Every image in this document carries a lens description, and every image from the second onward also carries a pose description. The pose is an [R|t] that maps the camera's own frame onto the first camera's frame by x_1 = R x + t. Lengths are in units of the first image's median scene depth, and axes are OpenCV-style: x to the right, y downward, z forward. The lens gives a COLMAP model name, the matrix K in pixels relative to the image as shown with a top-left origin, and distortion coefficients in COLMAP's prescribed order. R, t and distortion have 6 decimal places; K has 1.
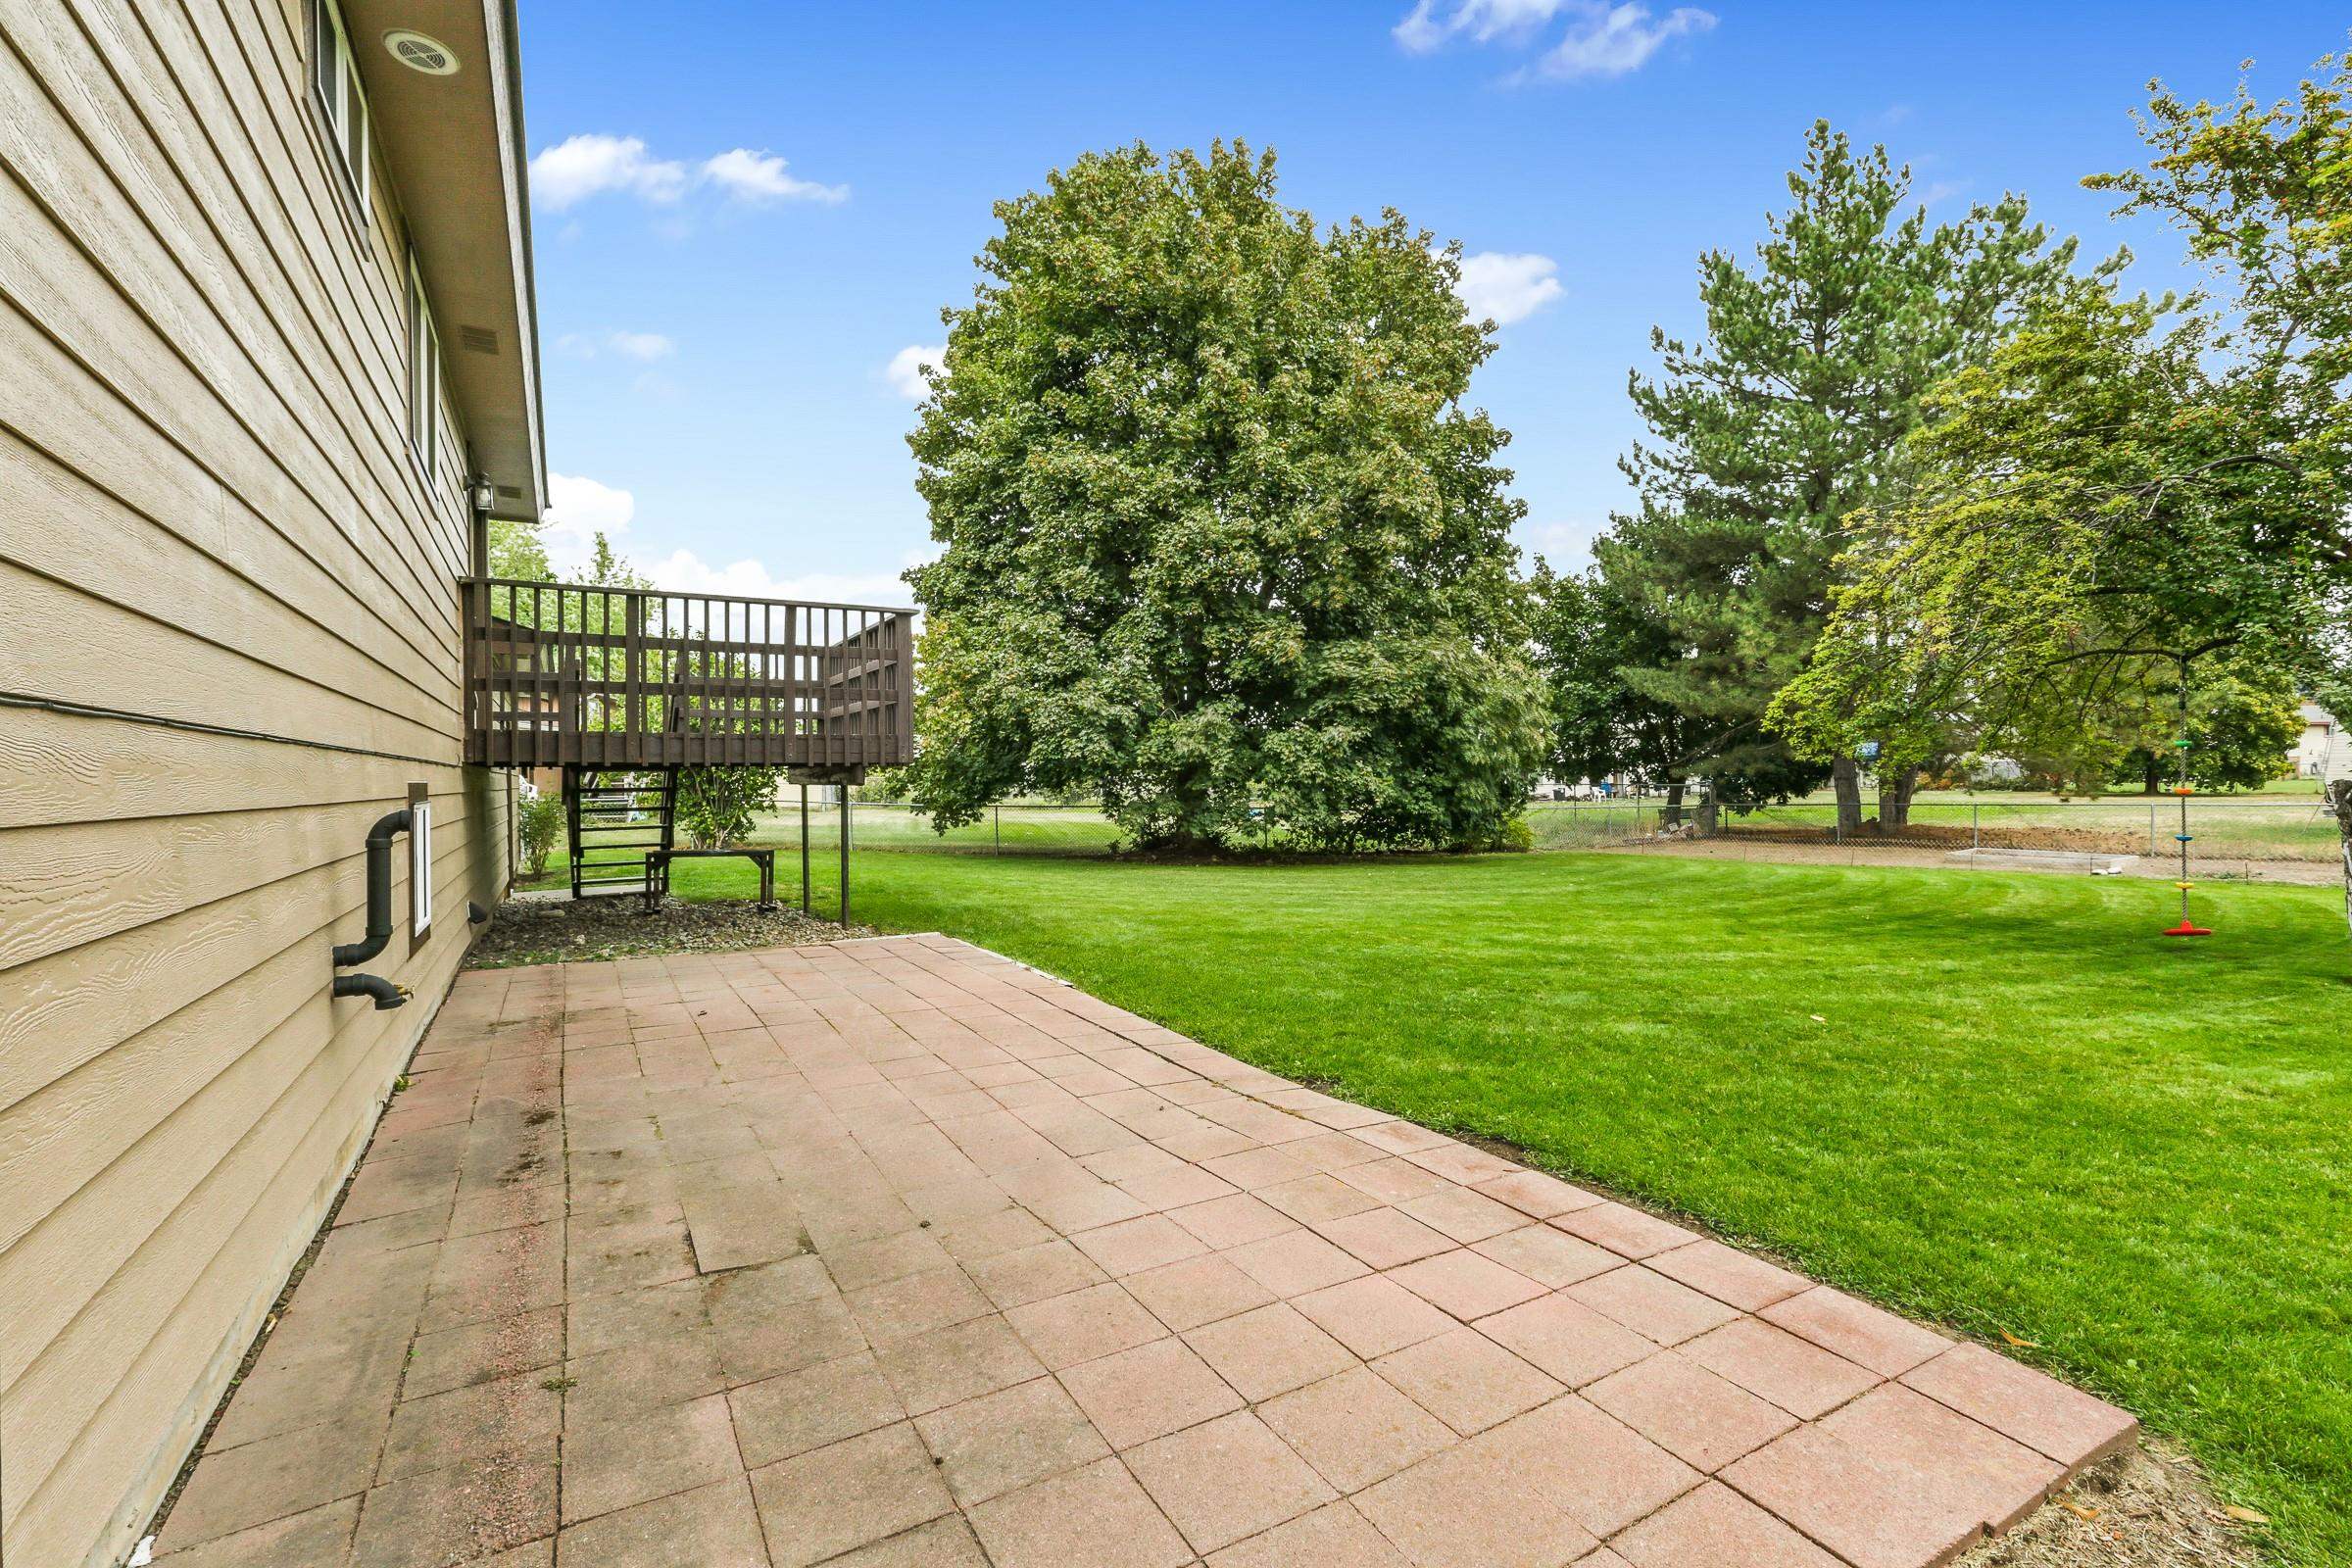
lens RADIAL K [[1079.9, 0, 1181.8], [0, 1079.9, 785.0], [0, 0, 1]] dist [-0.023067, 0.005034]
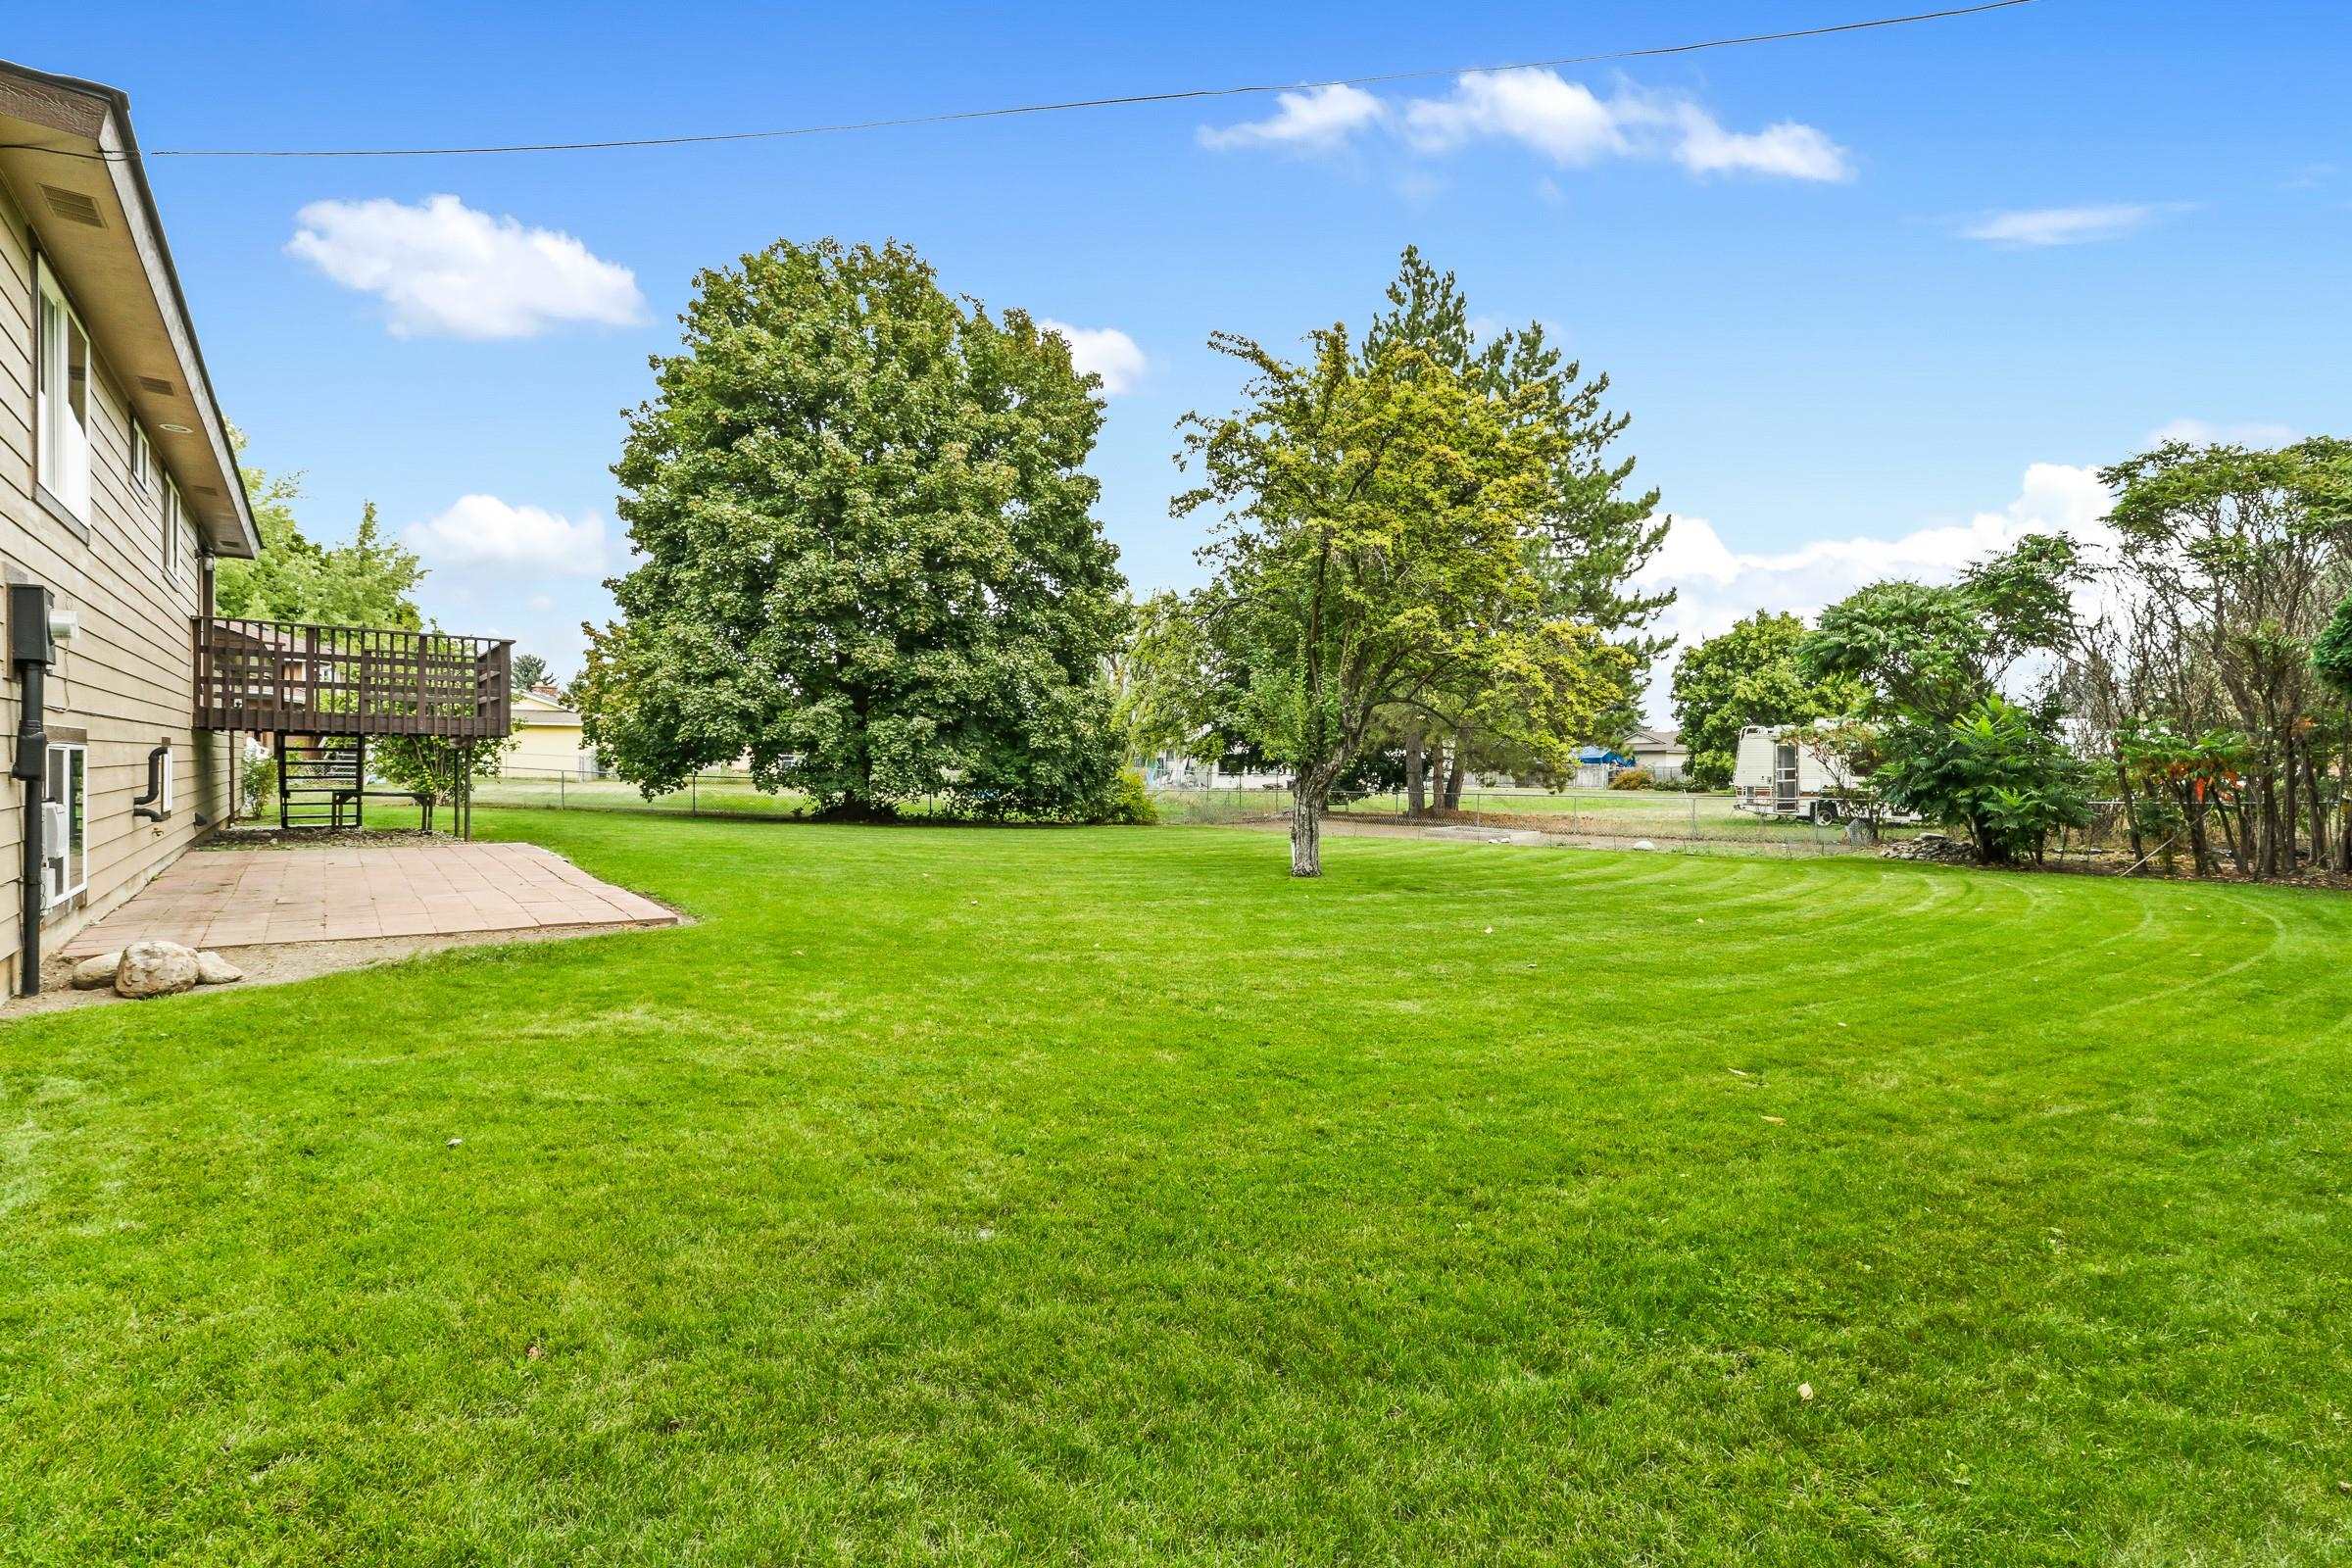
lens RADIAL K [[1079.9, 0, 1177.4], [0, 1079.9, 783.9], [0, 0, 1]] dist [-0.023067, 0.005034]
pose [[0.987845, 0.021325, 0.153971, 0.255285], [-0.022955, 0.999698, 0.008814, 0.007375], [-0.153737, -0.012242, 0.988036, -0.376815]]
